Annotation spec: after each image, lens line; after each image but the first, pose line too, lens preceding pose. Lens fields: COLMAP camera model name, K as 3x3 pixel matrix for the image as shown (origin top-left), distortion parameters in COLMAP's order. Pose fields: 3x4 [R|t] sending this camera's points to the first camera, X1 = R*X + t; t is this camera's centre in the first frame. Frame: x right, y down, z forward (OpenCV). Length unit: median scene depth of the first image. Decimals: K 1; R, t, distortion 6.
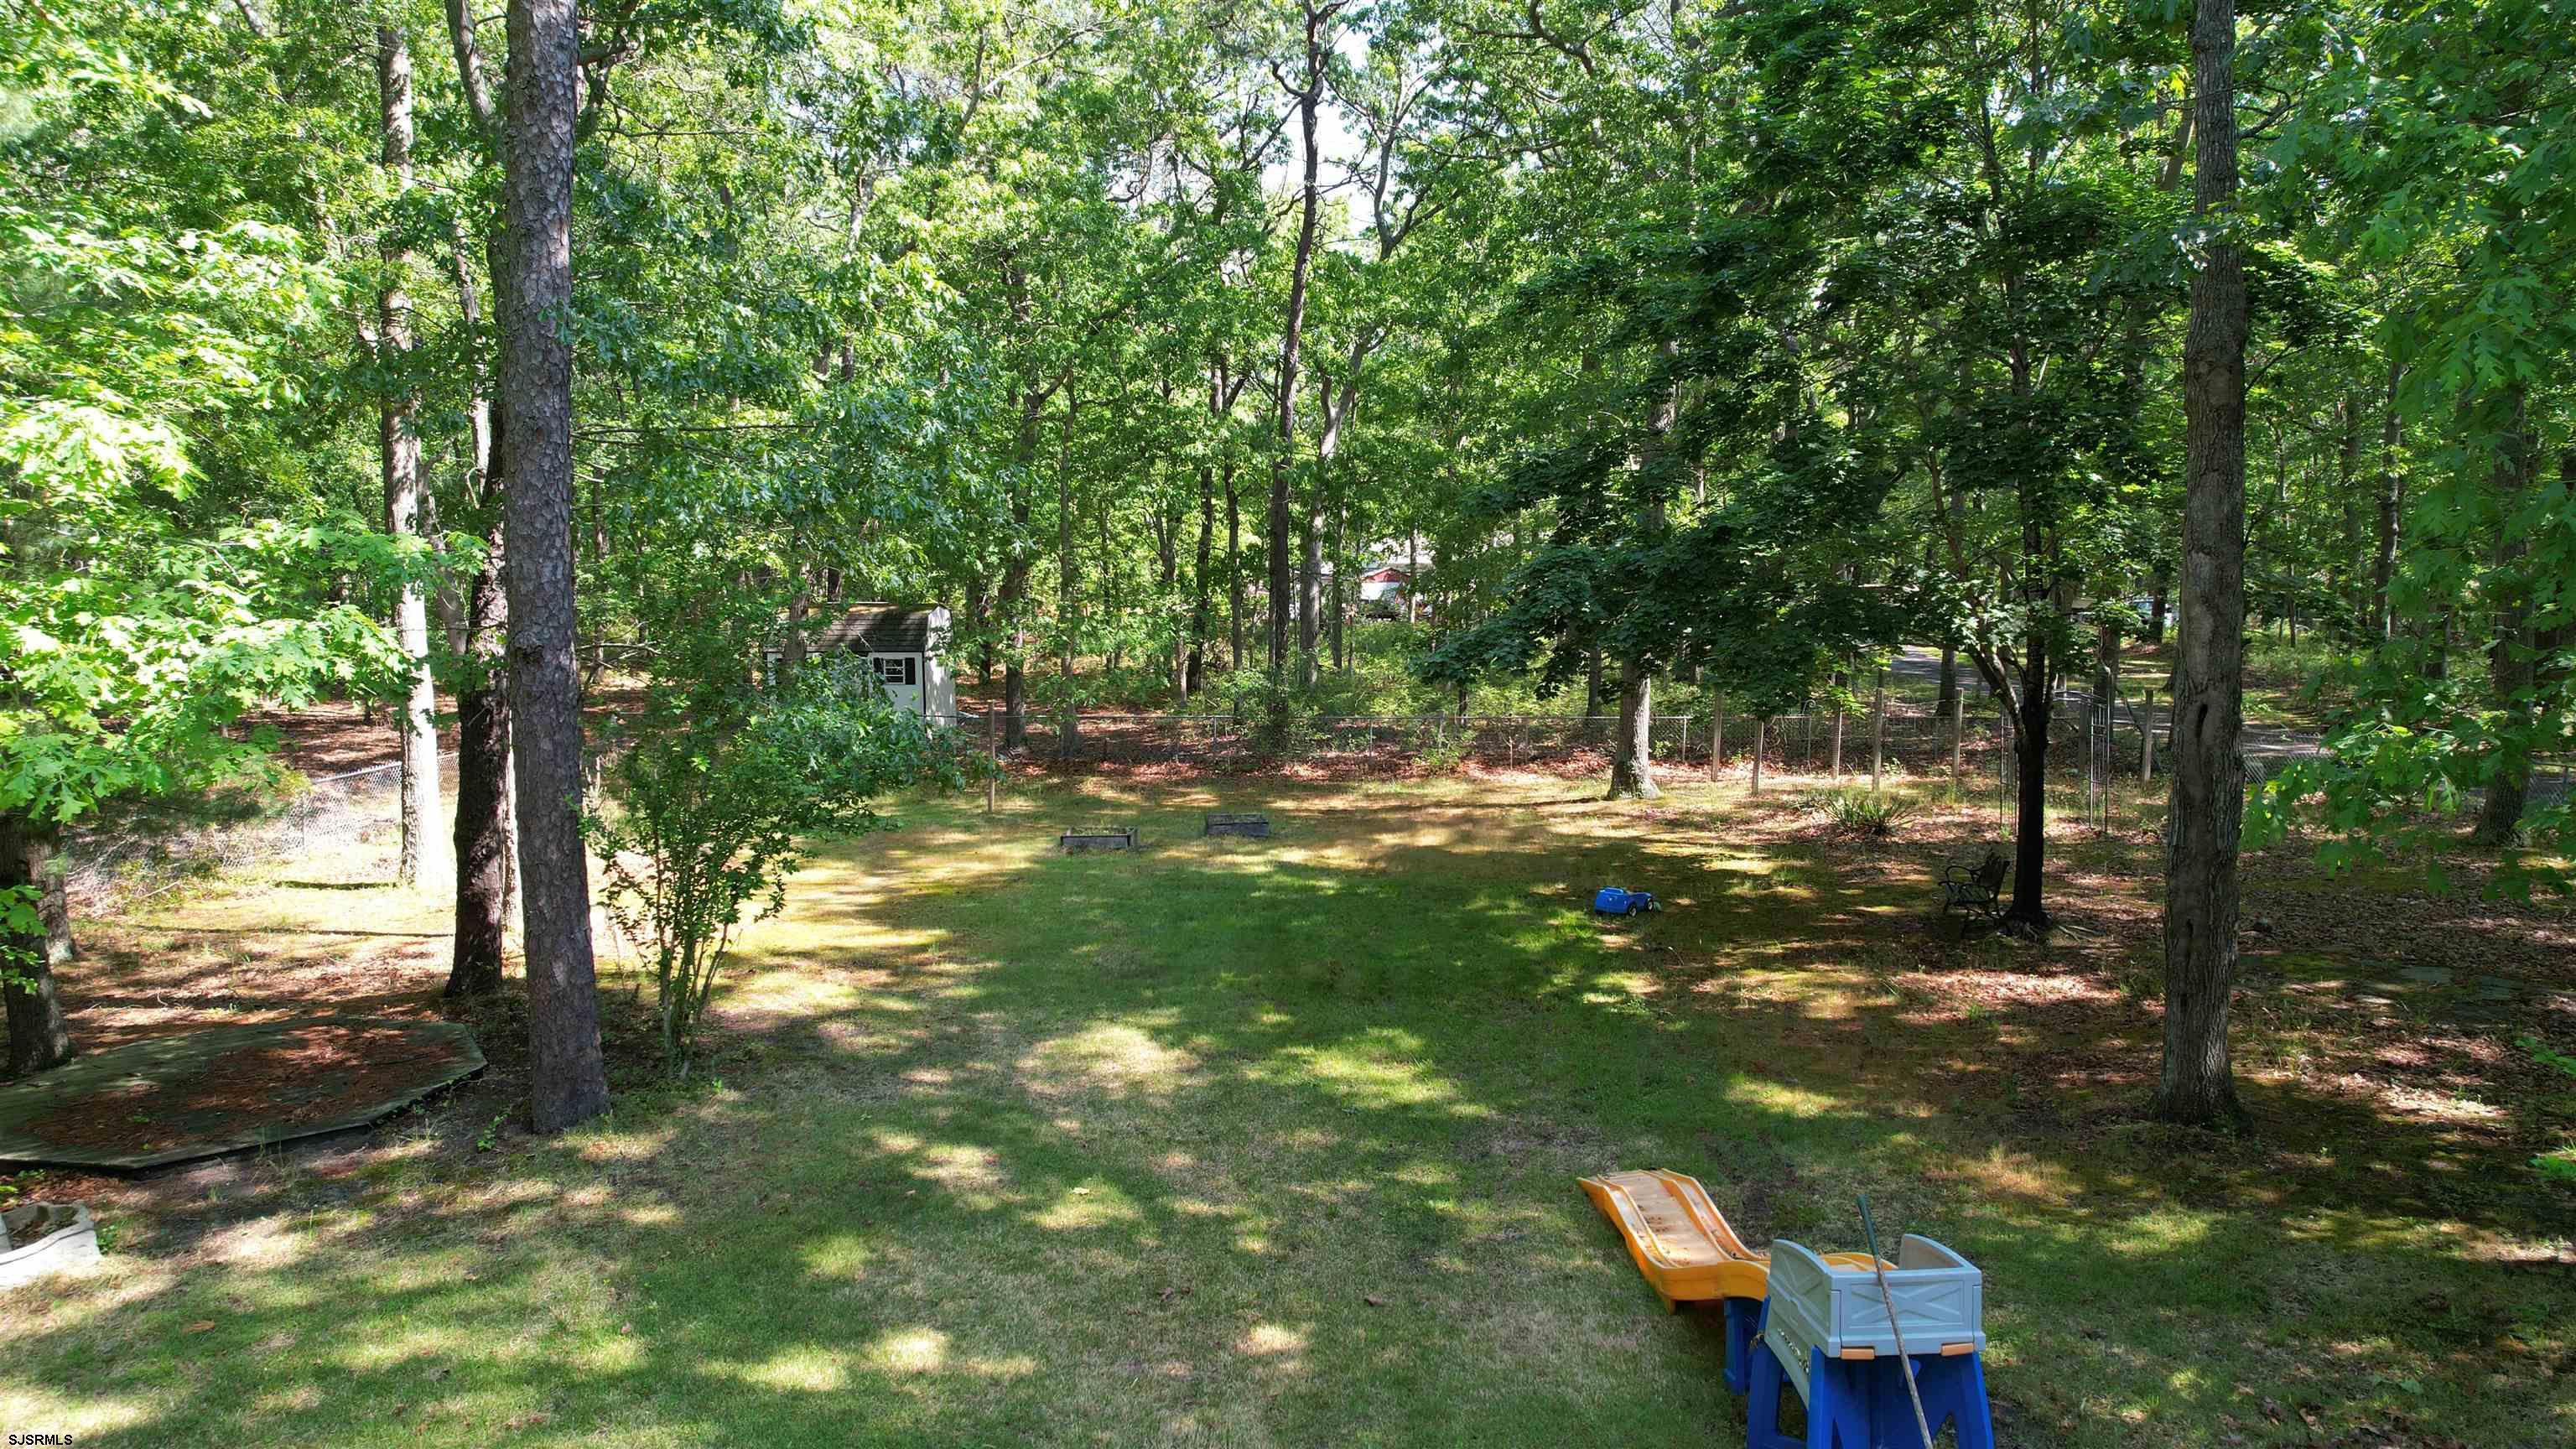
lens RADIAL K [[1648.4, 0, 1303.5], [0, 1648.4, 724.8], [0, 0, 1]] dist [-0.070535, 0.066056]
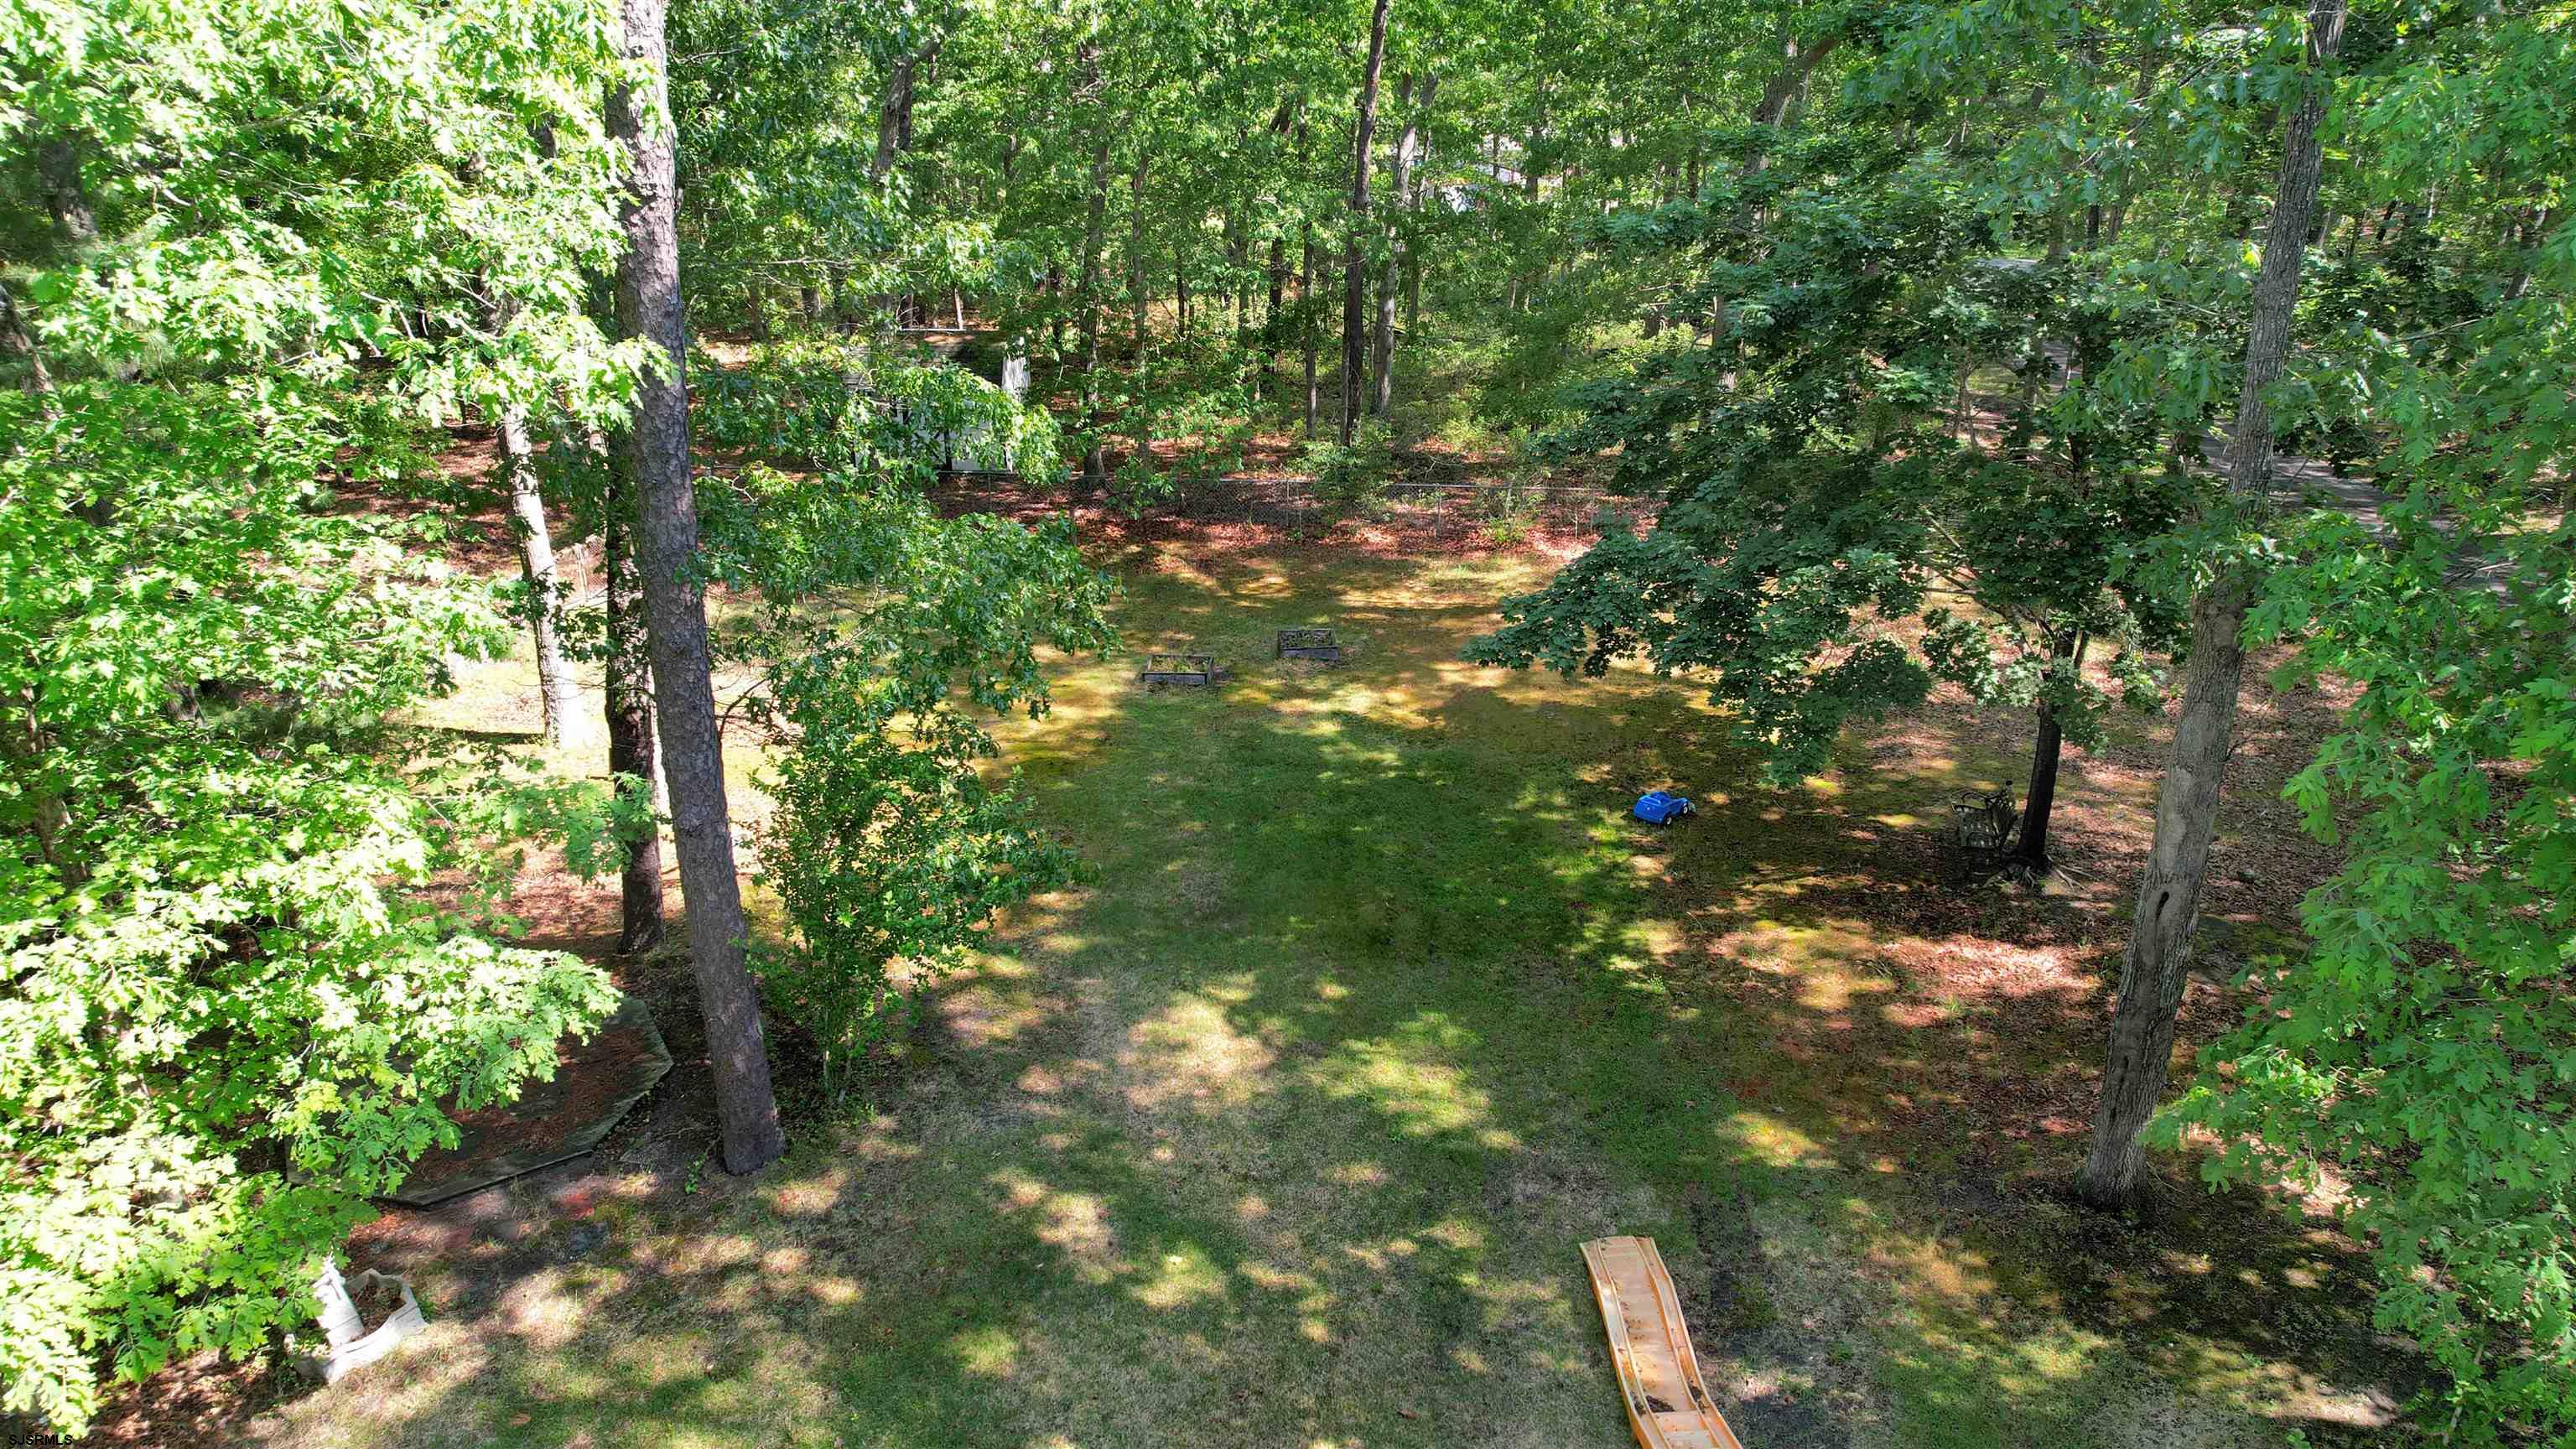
lens RADIAL K [[1648.4, 0, 1303.5], [0, 1648.4, 724.8], [0, 0, 1]] dist [-0.070535, 0.066056]
pose [[0.998947, 0.019758, -0.041407, 0.003565], [-0.007396, 0.960068, 0.279670, -0.357107], [0.045279, -0.279069, 0.959203, -0.057212]]
